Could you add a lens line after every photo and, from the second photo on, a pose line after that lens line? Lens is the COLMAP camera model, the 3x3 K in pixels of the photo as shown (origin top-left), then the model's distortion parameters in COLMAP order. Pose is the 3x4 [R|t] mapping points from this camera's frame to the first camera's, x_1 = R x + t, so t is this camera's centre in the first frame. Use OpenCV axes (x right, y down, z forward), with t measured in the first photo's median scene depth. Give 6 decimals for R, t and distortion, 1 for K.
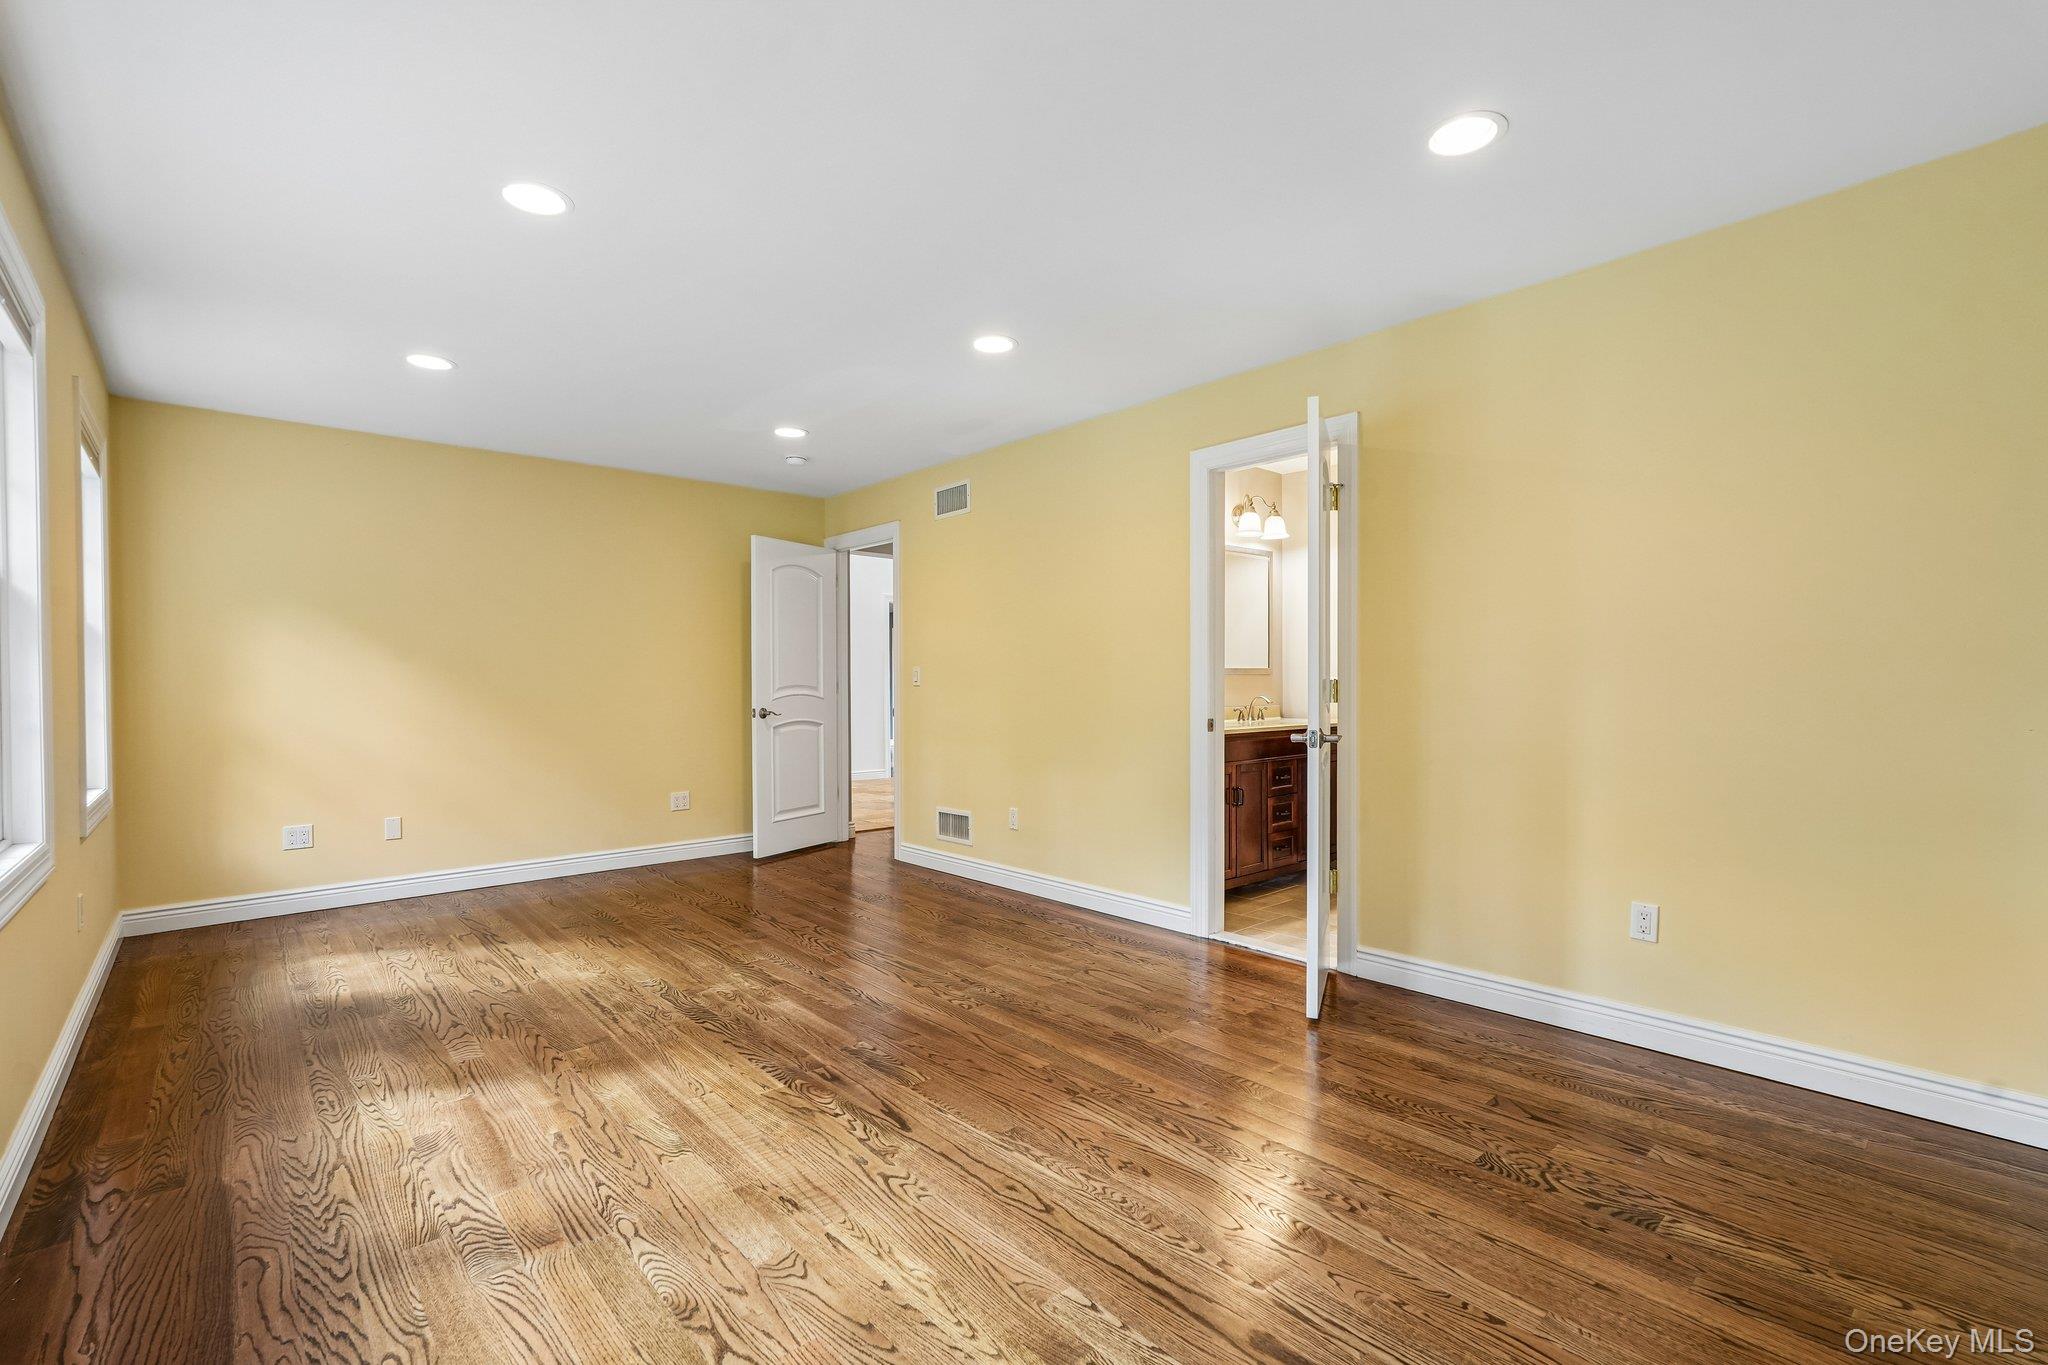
lens RADIAL K [[901.3, 0, 1024.5], [0, 901.3, 675.0], [0, 0, 1]] dist [-0.005651, 0.003698]
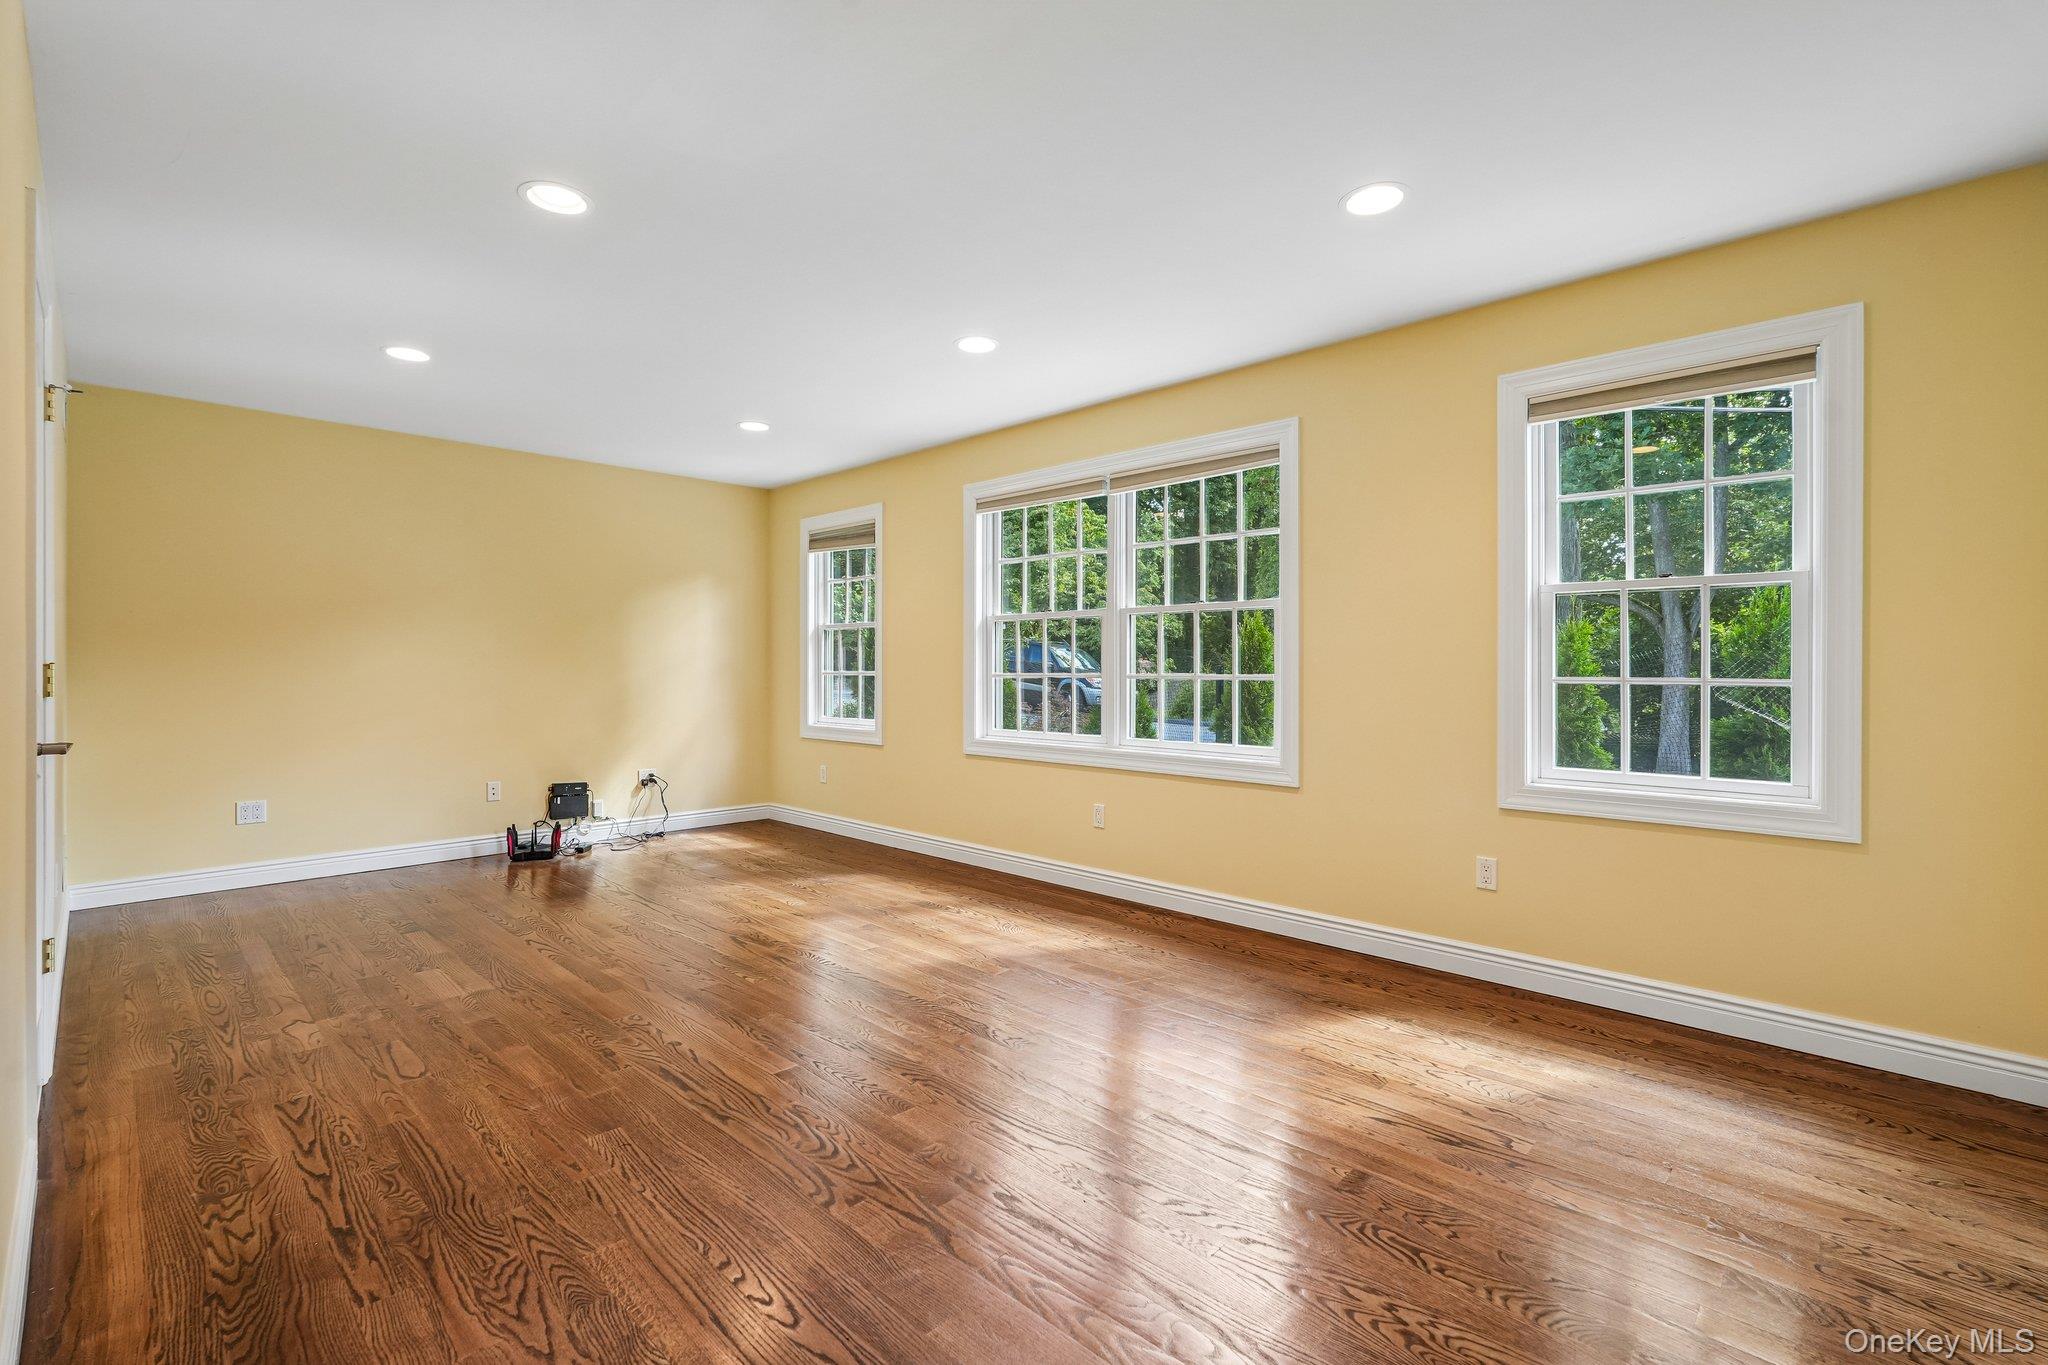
lens RADIAL K [[901.3, 0, 1024.5], [0, 901.3, 675.0], [0, 0, 1]] dist [-0.005651, 0.003698]
pose [[-0.997161, 0.004543, -0.075156, -0.462848], [0.004624, 0.999989, -0.000907, 0.025883], [0.075151, -0.001252, -0.997171, 2.294153]]
